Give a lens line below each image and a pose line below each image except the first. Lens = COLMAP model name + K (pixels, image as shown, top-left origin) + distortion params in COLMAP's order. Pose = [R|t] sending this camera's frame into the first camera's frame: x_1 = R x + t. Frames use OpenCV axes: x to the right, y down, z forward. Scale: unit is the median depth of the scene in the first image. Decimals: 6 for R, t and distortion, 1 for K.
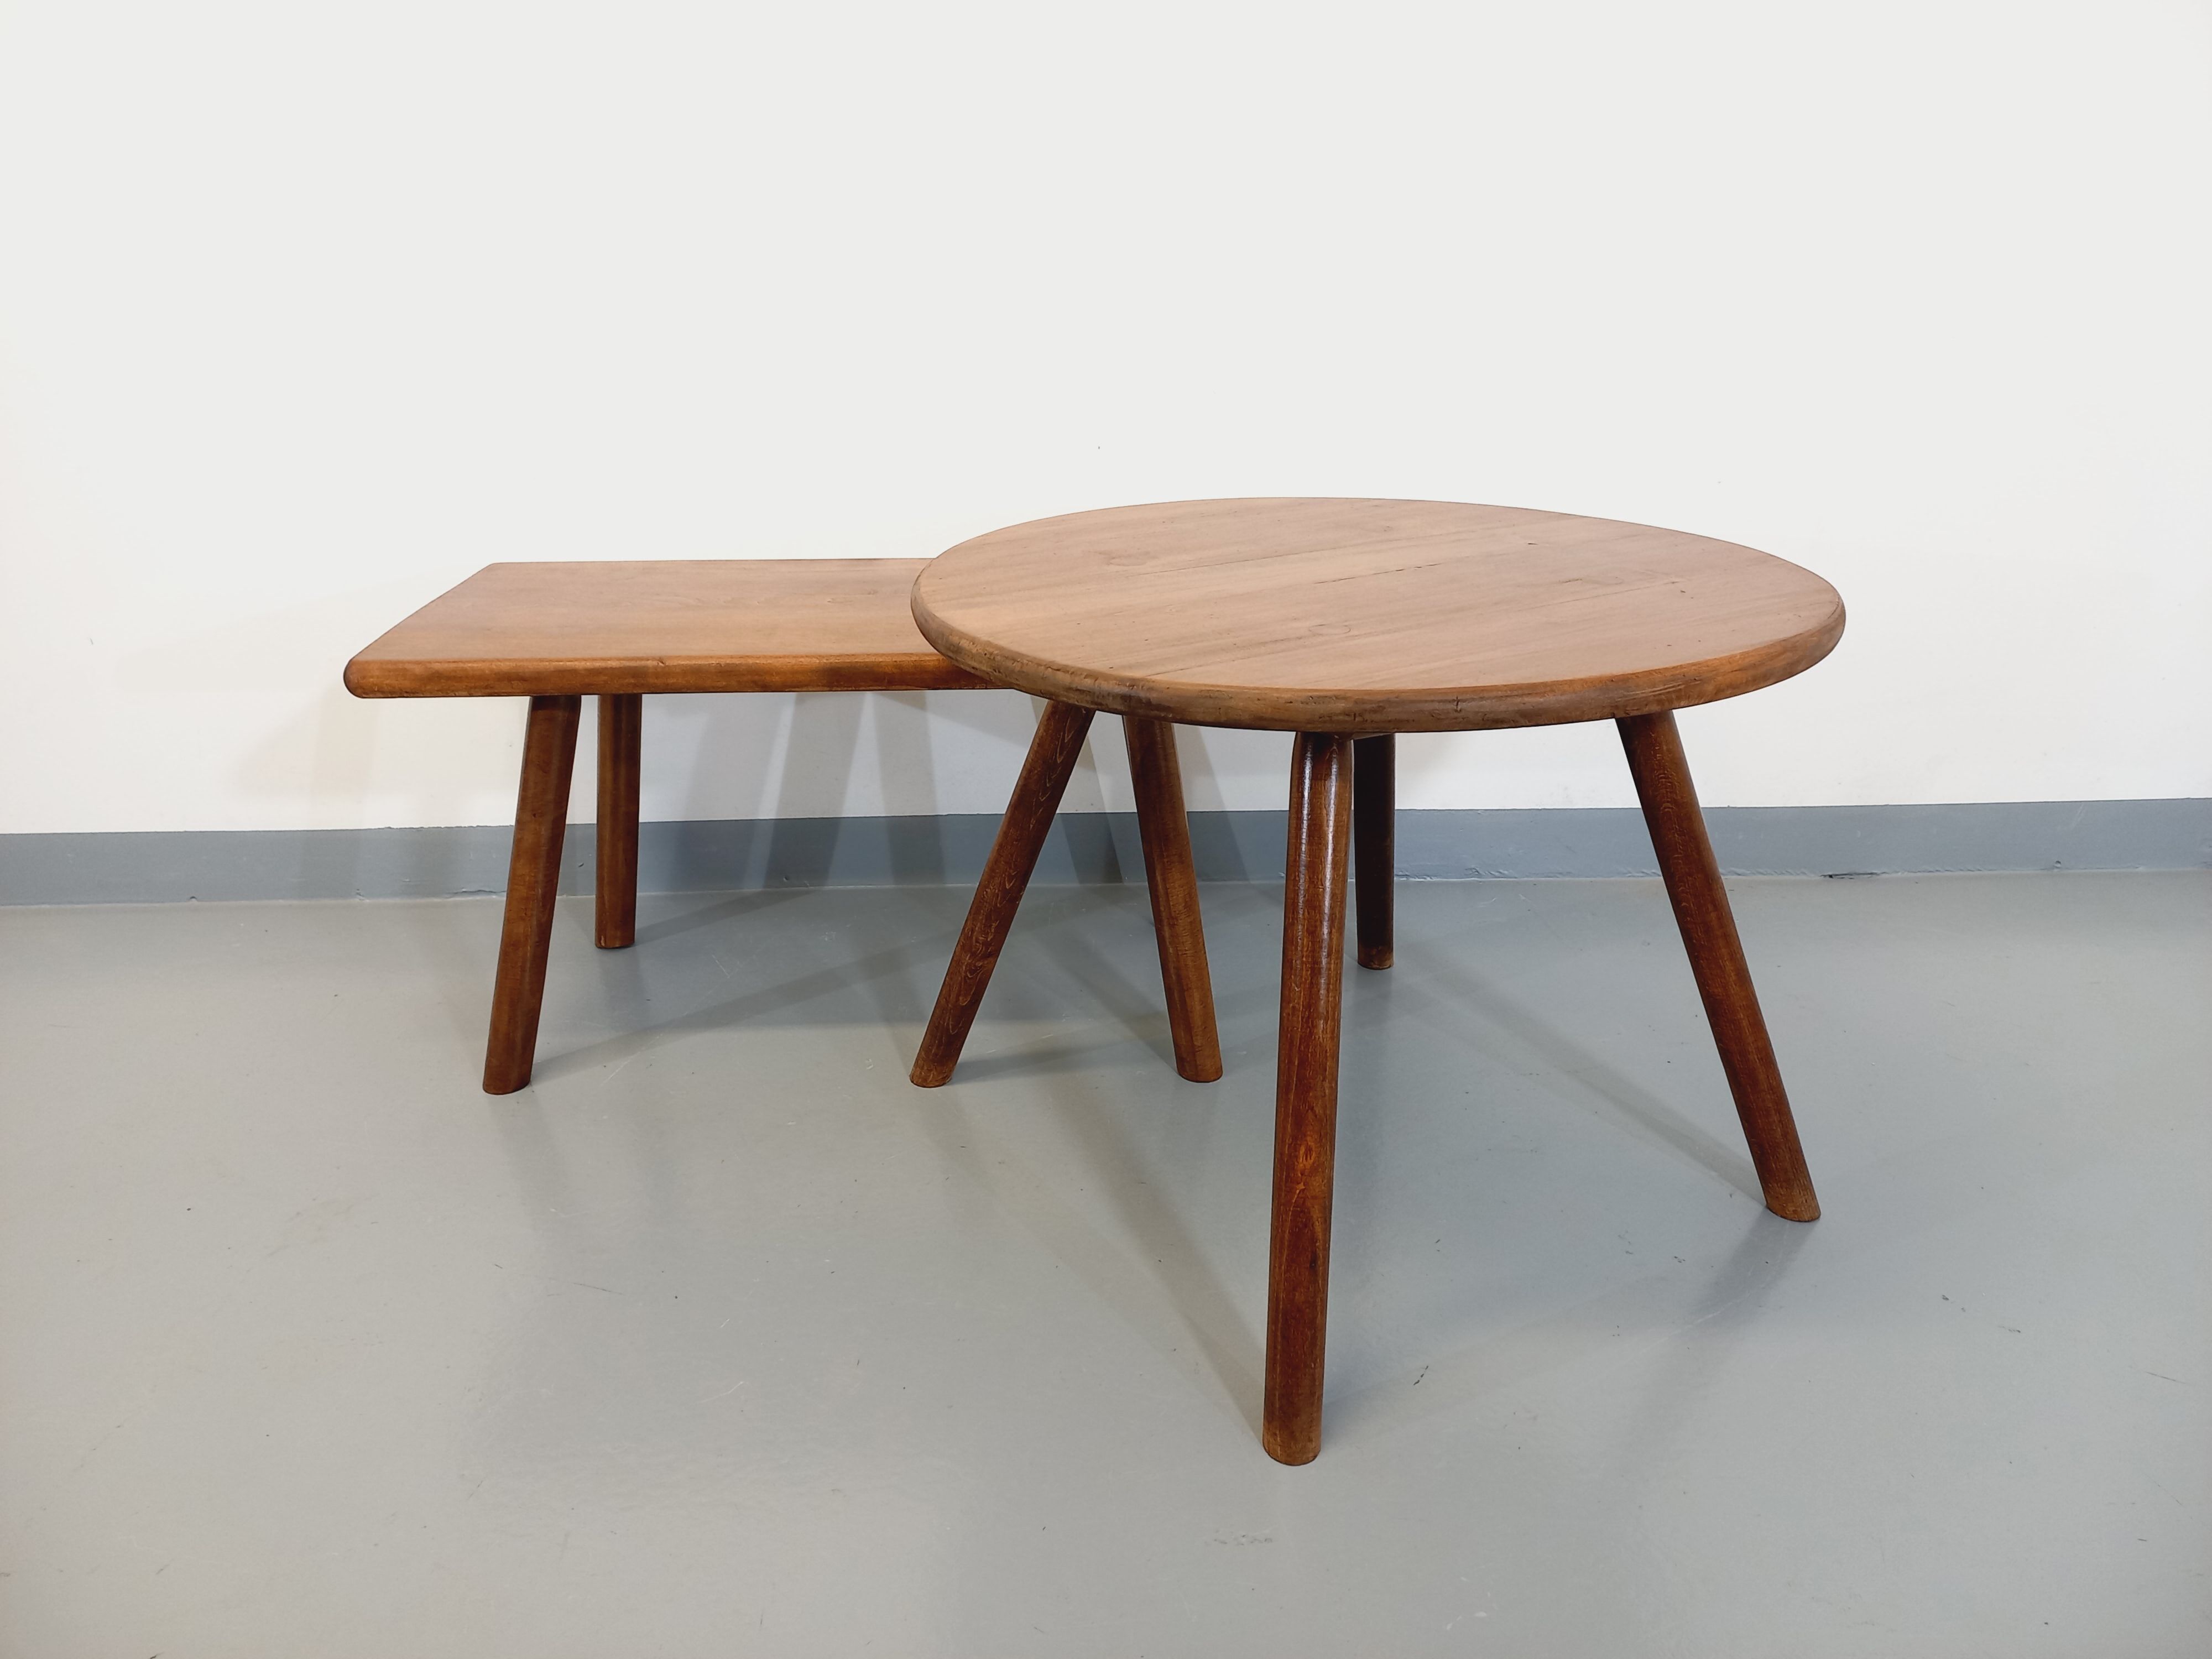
lens RADIAL K [[1613.0, 0, 1104.5], [0, 1613.0, 720.1], [0, 0, 1]] dist [0.081801, -0.006058]
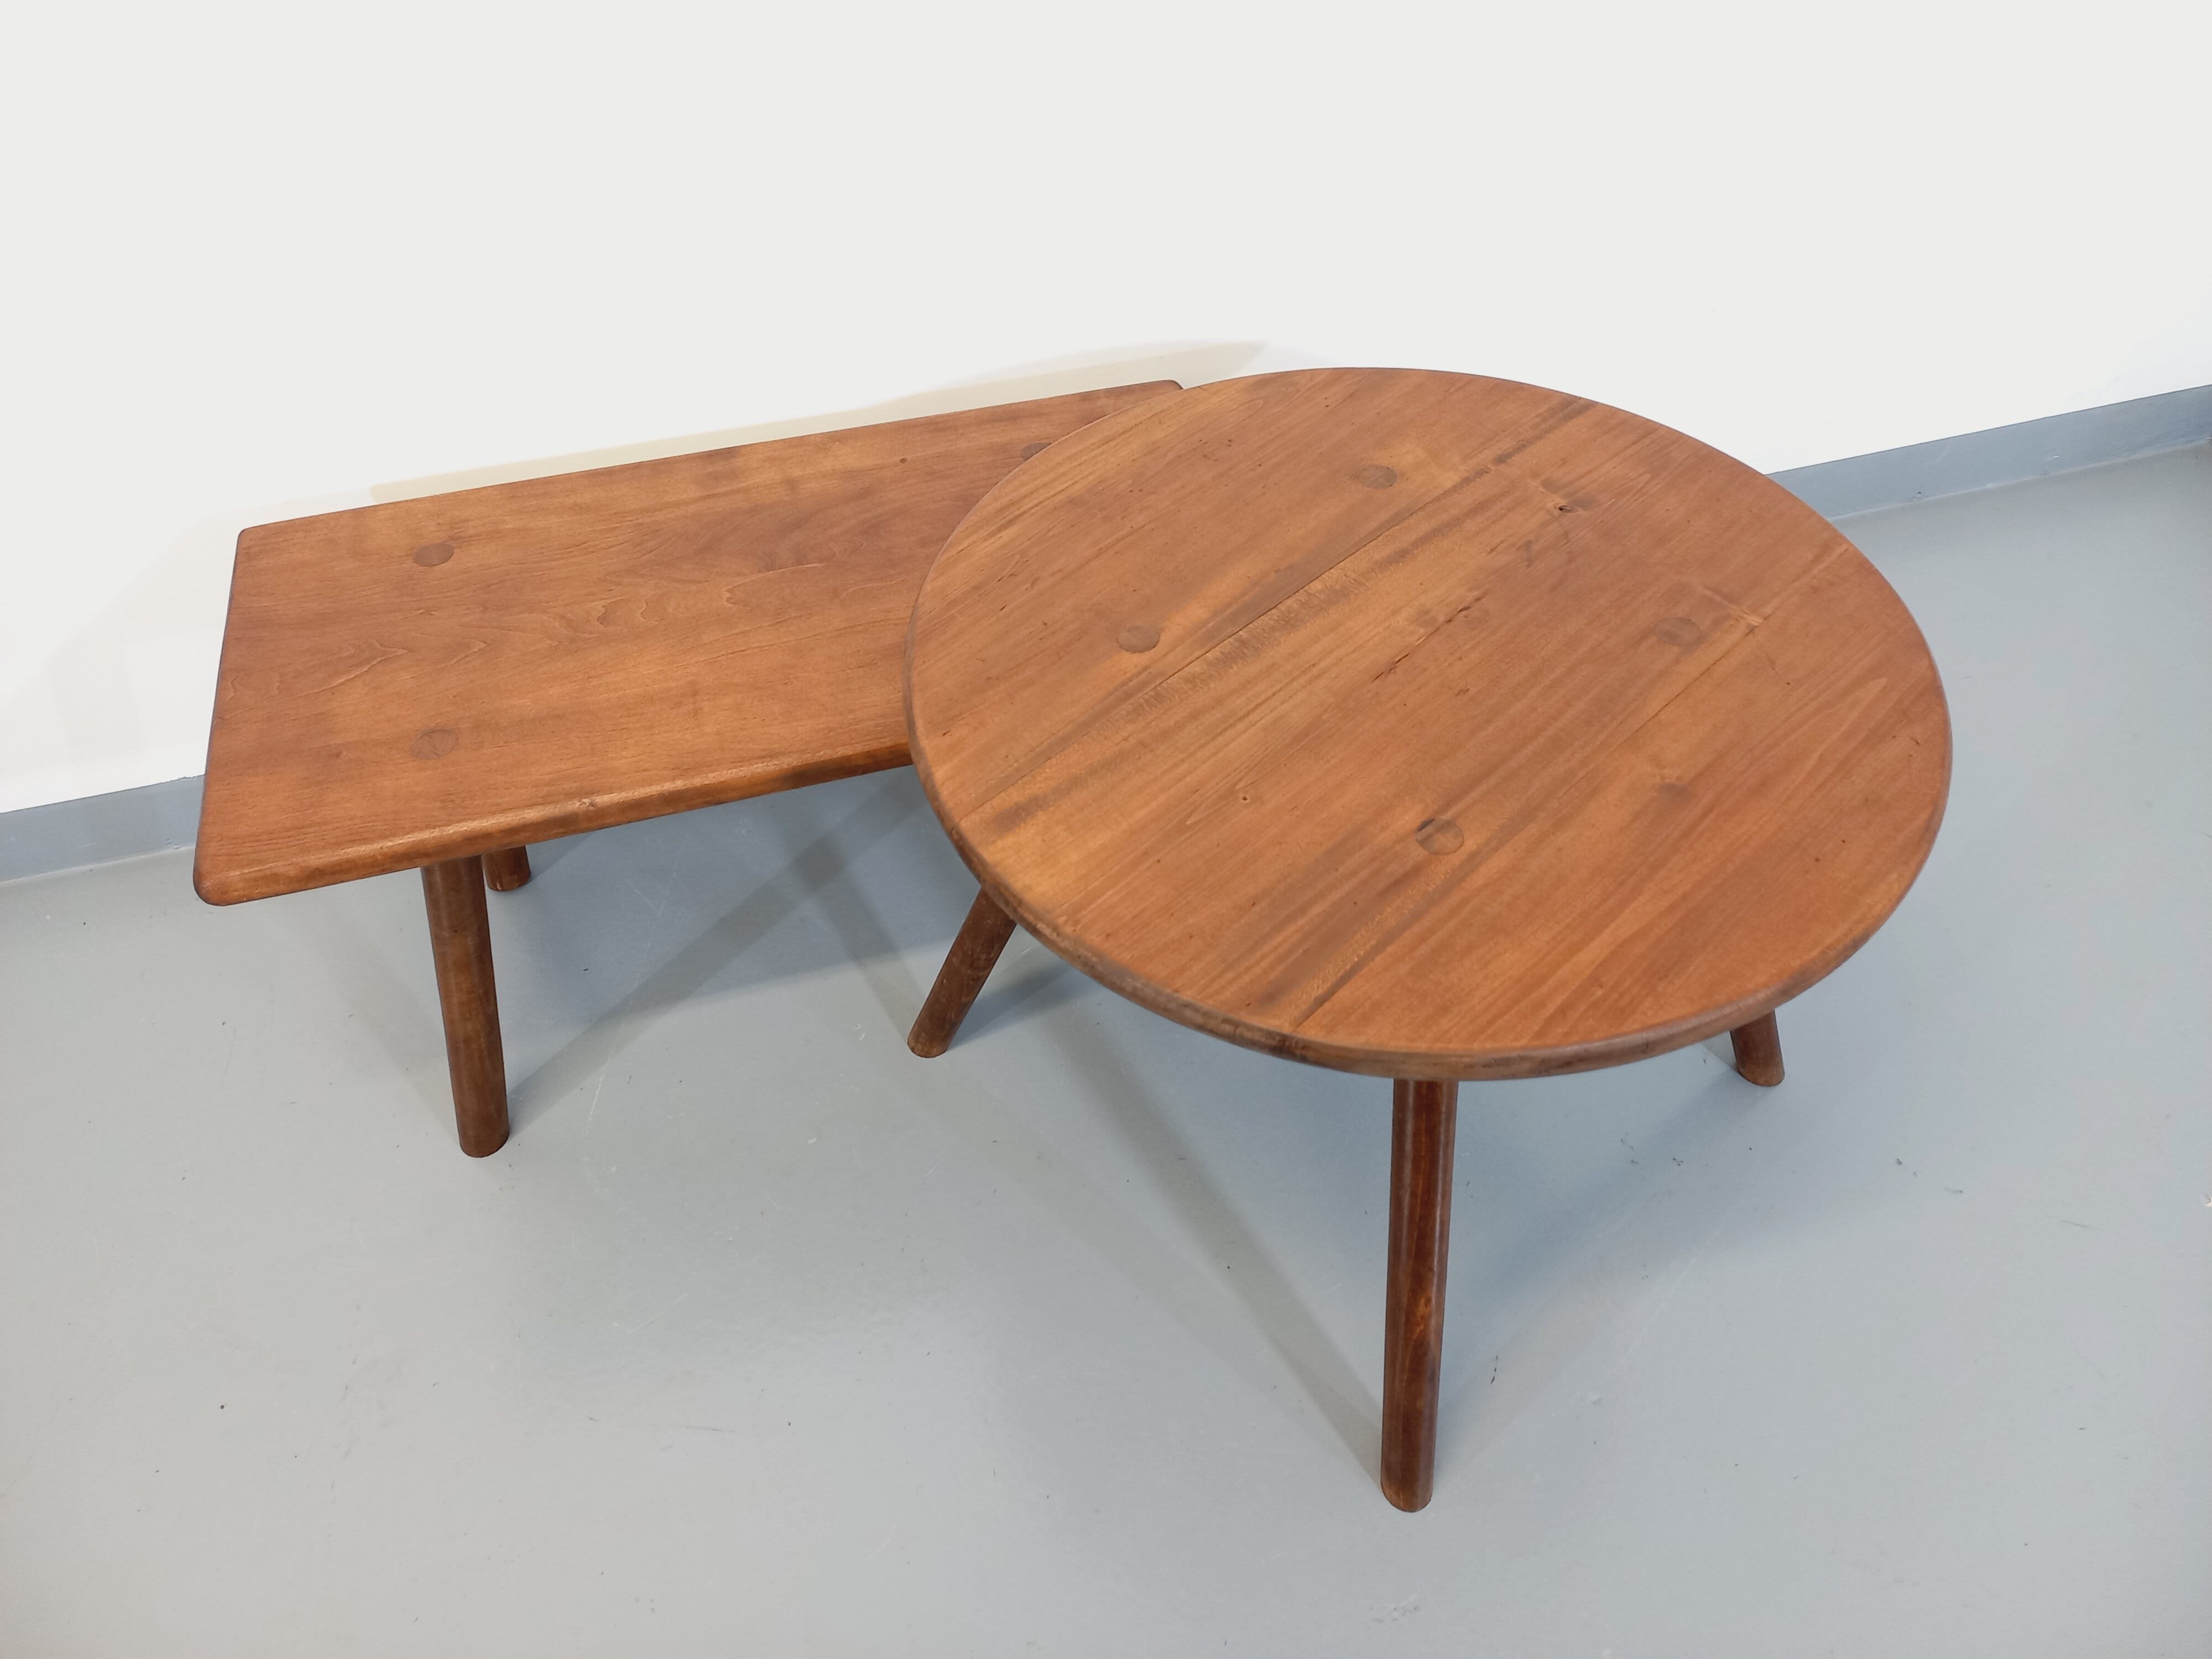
lens RADIAL K [[1621.9, 0, 1101.7], [0, 1621.9, 742.4], [0, 0, 1]] dist [0.099266, -0.100119]
pose [[0.974841, -0.166063, 0.148689, -0.168769], [0.080235, 0.883768, 0.460995, -0.532414], [-0.207961, -0.437467, 0.874857, 0.271807]]
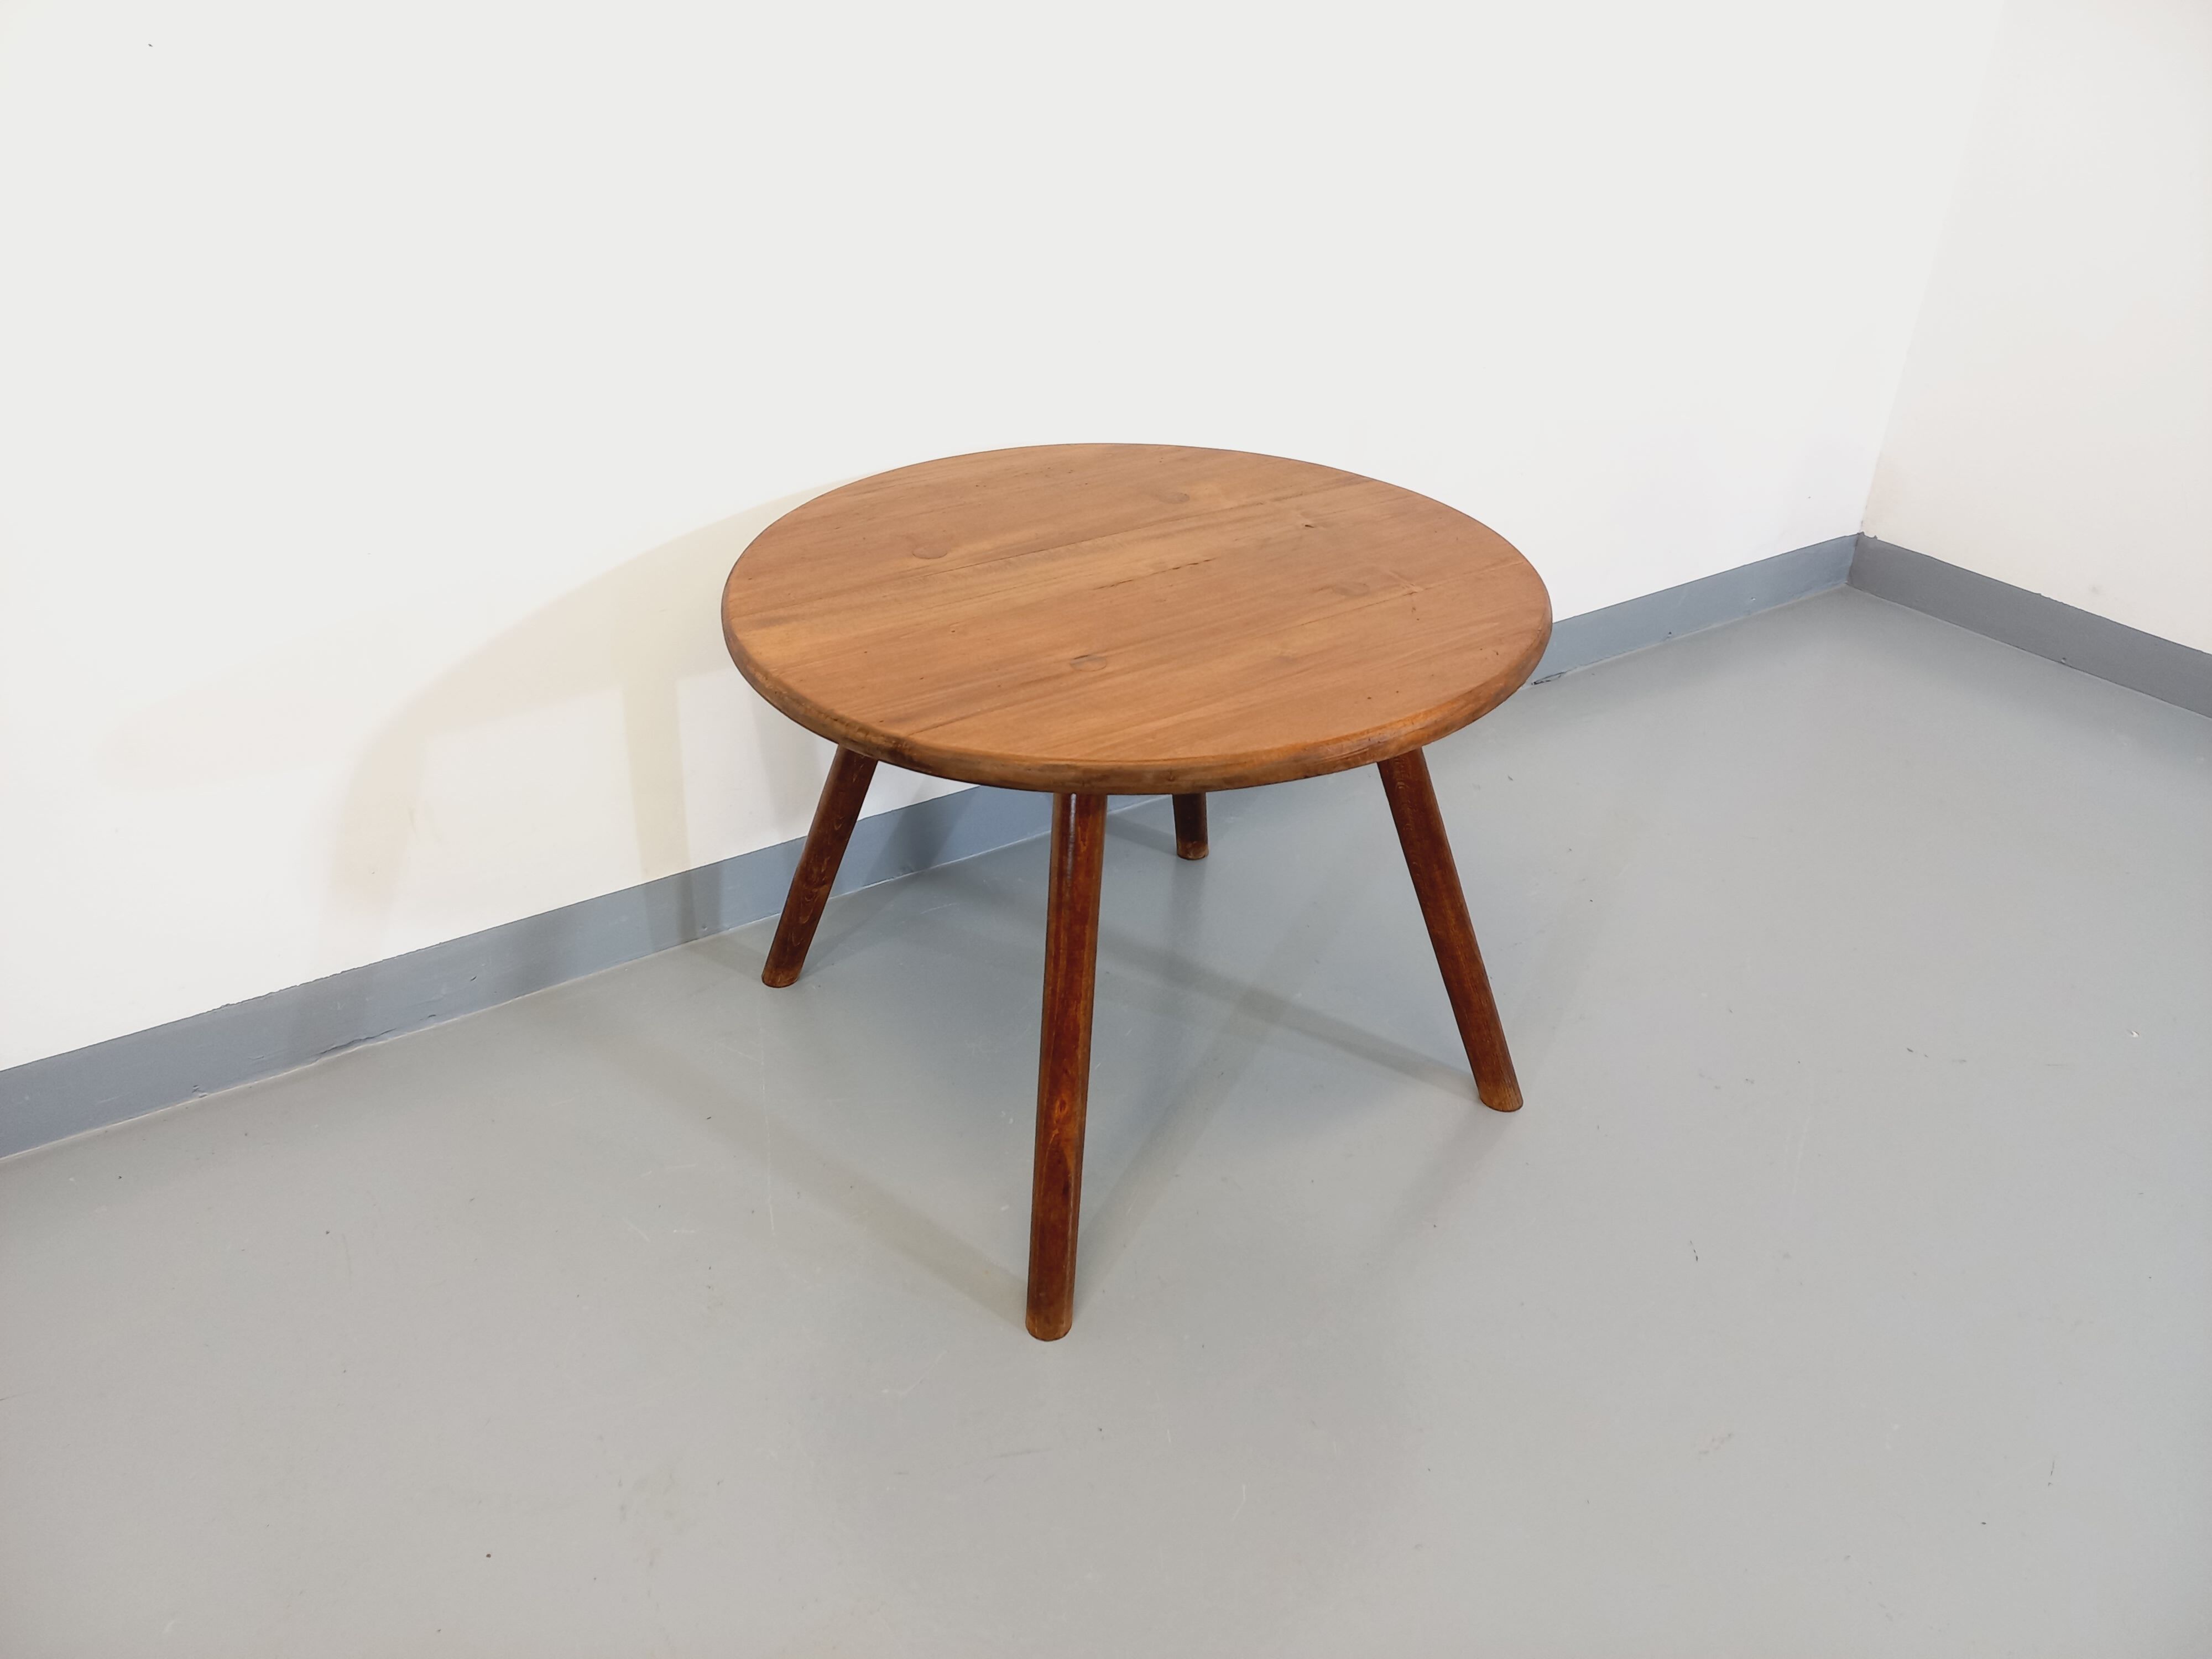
lens RADIAL K [[1615.2, 0, 1112.9], [0, 1615.2, 790.7], [0, 0, 1]] dist [0.090706, -0.002258]
pose [[0.999298, -0.001498, 0.037429, 0.113778], [-0.006809, 0.975293, 0.220811, -0.217522], [-0.036835, -0.220911, 0.974598, -0.113489]]
